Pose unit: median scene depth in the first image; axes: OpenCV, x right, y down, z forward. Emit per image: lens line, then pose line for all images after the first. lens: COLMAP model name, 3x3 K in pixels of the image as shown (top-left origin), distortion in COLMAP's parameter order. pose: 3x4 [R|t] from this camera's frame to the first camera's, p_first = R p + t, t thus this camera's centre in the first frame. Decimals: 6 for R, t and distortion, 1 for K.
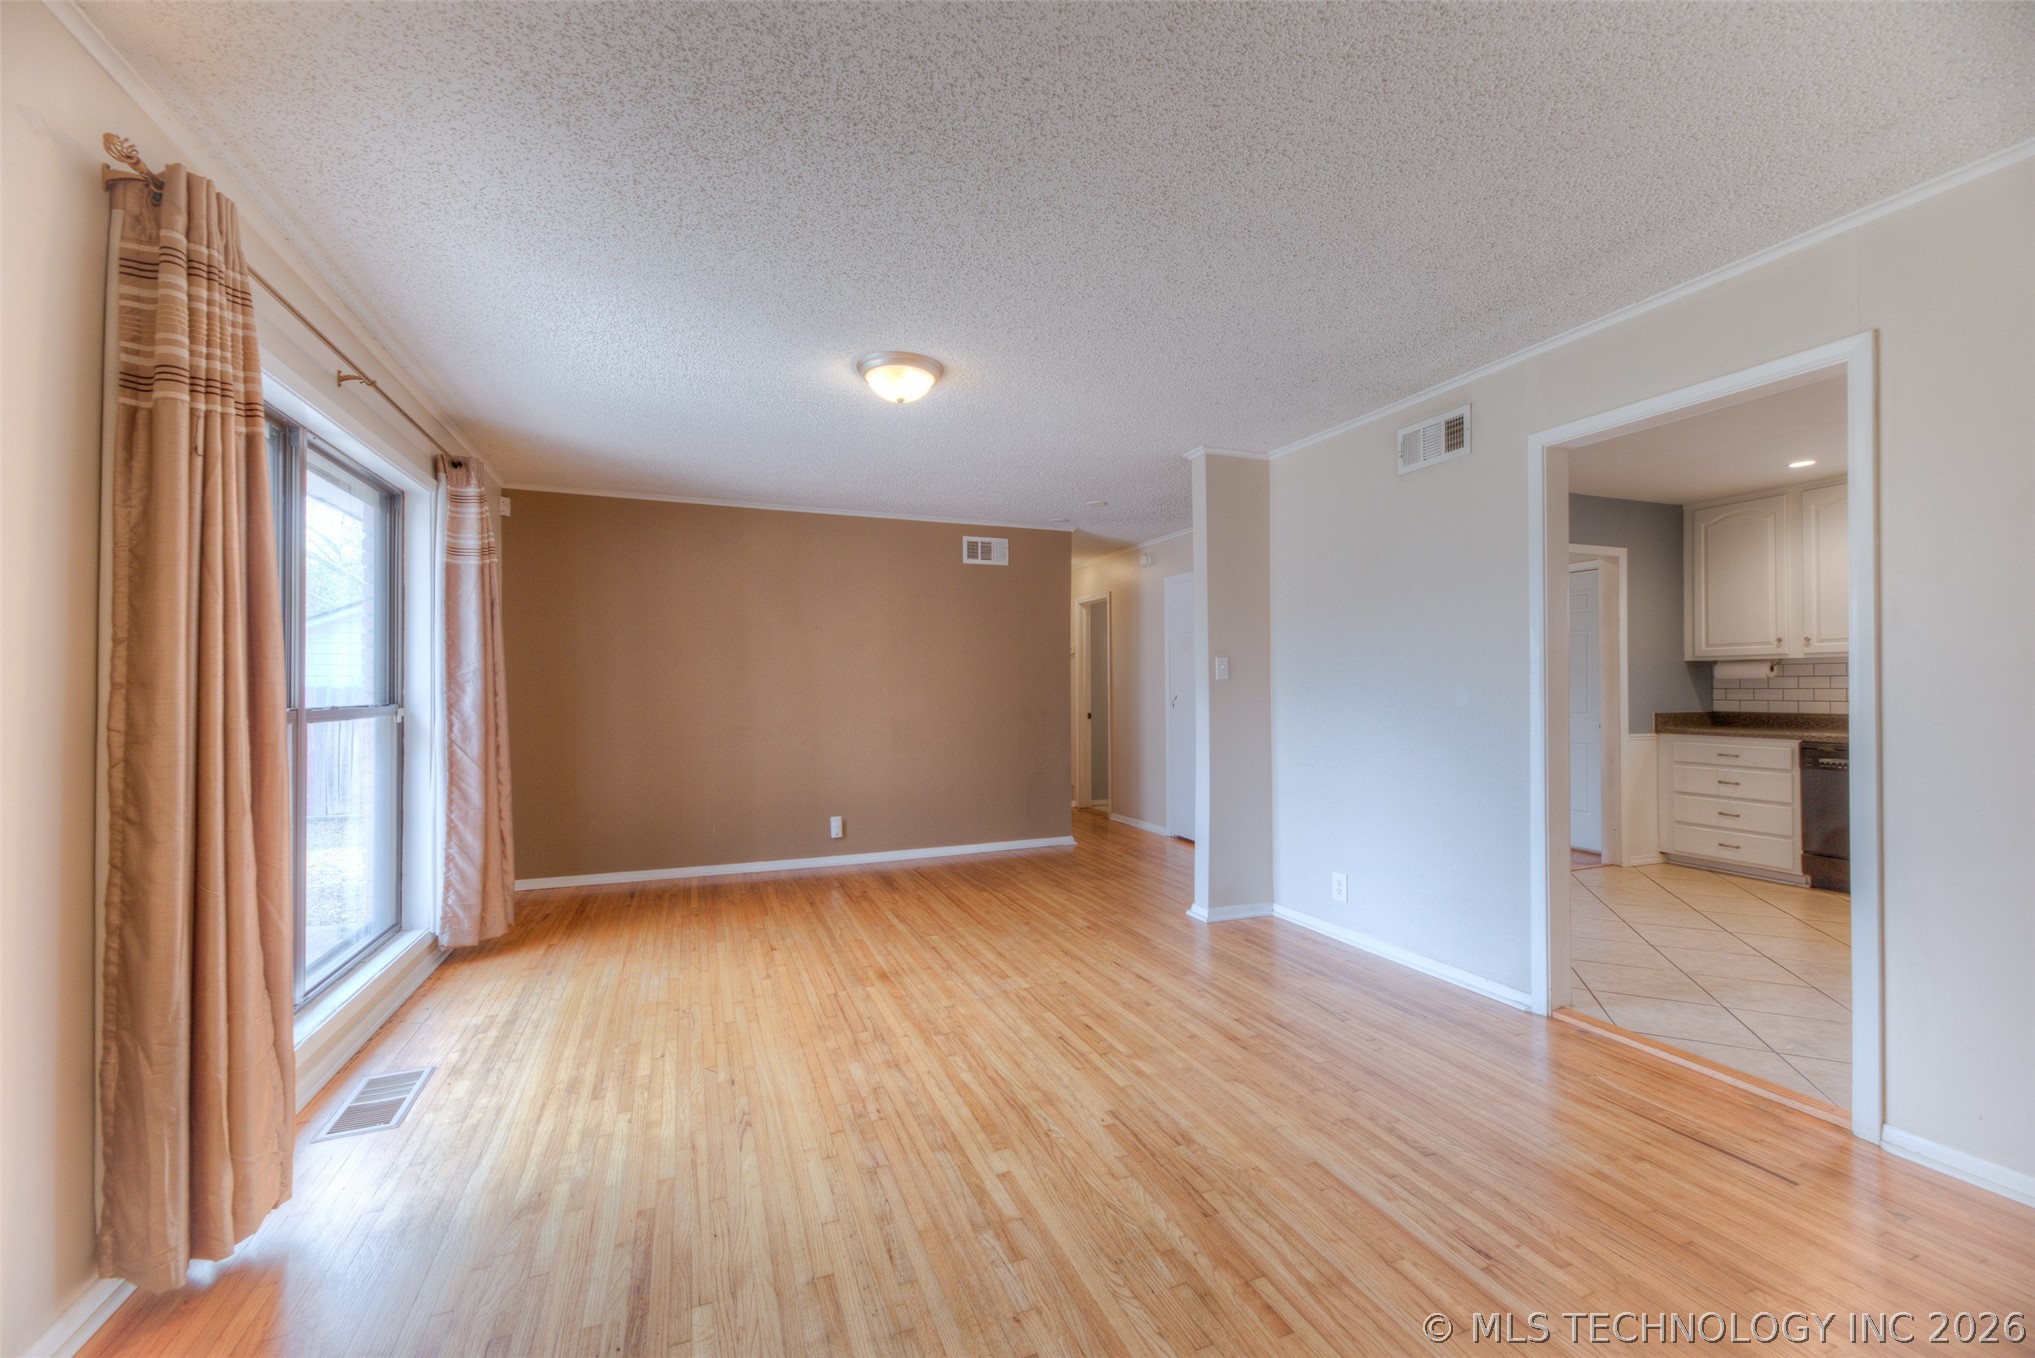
lens RADIAL K [[810.6, 0, 1015.3], [0, 810.6, 689.1], [0, 0, 1]] dist [0.008550, -0.000506]
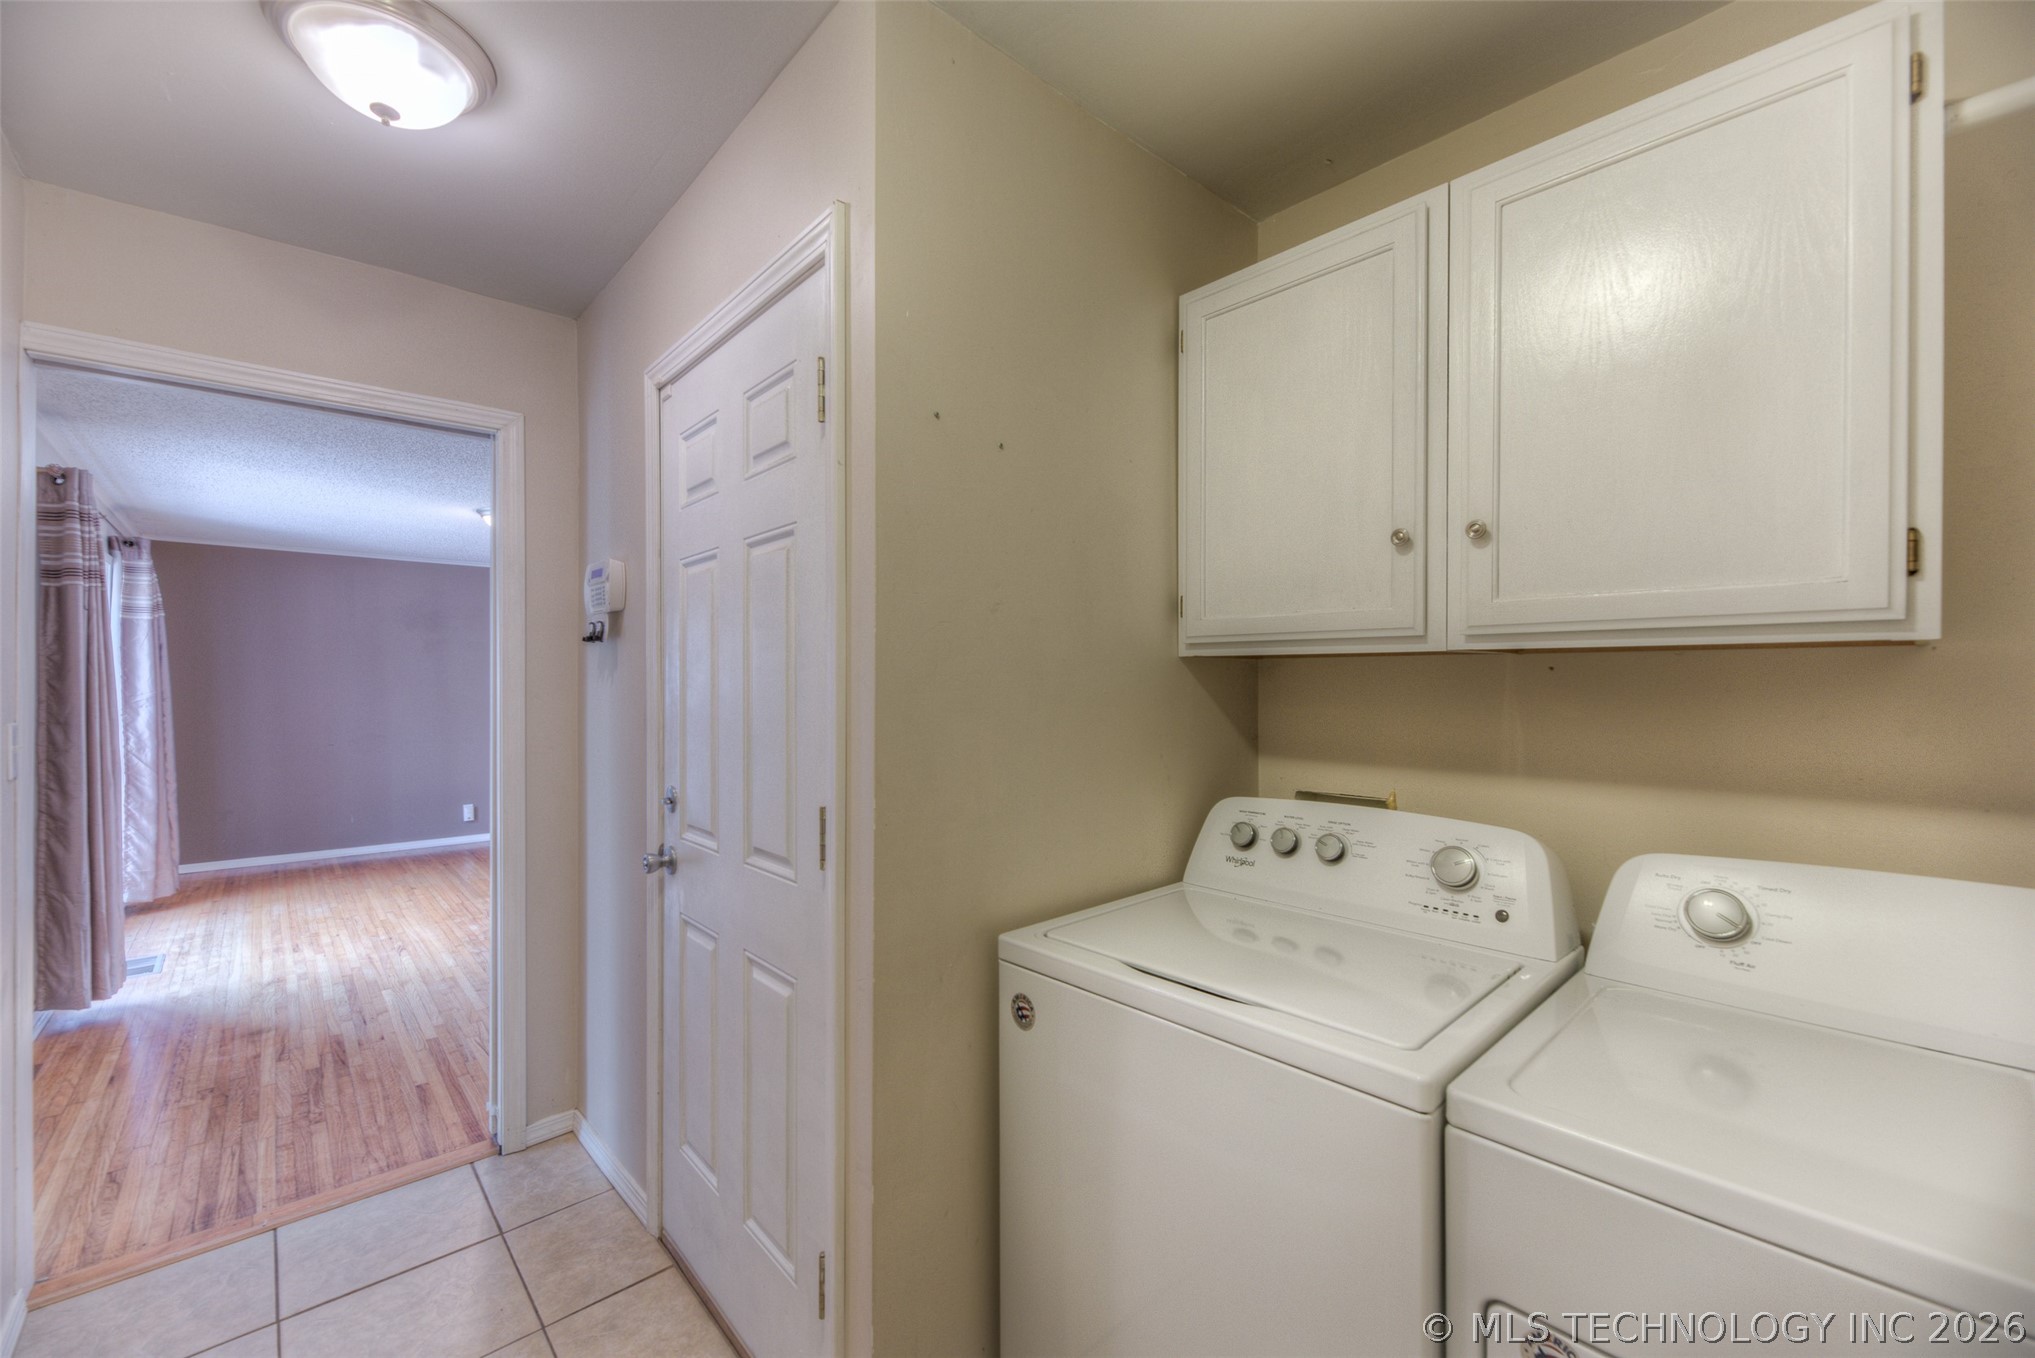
lens RADIAL K [[822.1, 0, 1015.4], [0, 822.1, 688.6], [0, 0, 1]] dist [0.001878, 0.000257]
pose [[0.937171, -0.001535, 0.348866, 0.278108], [0.000667, 0.999996, 0.002608, -0.056789], [-0.348868, -0.002212, 0.937169, -1.061284]]
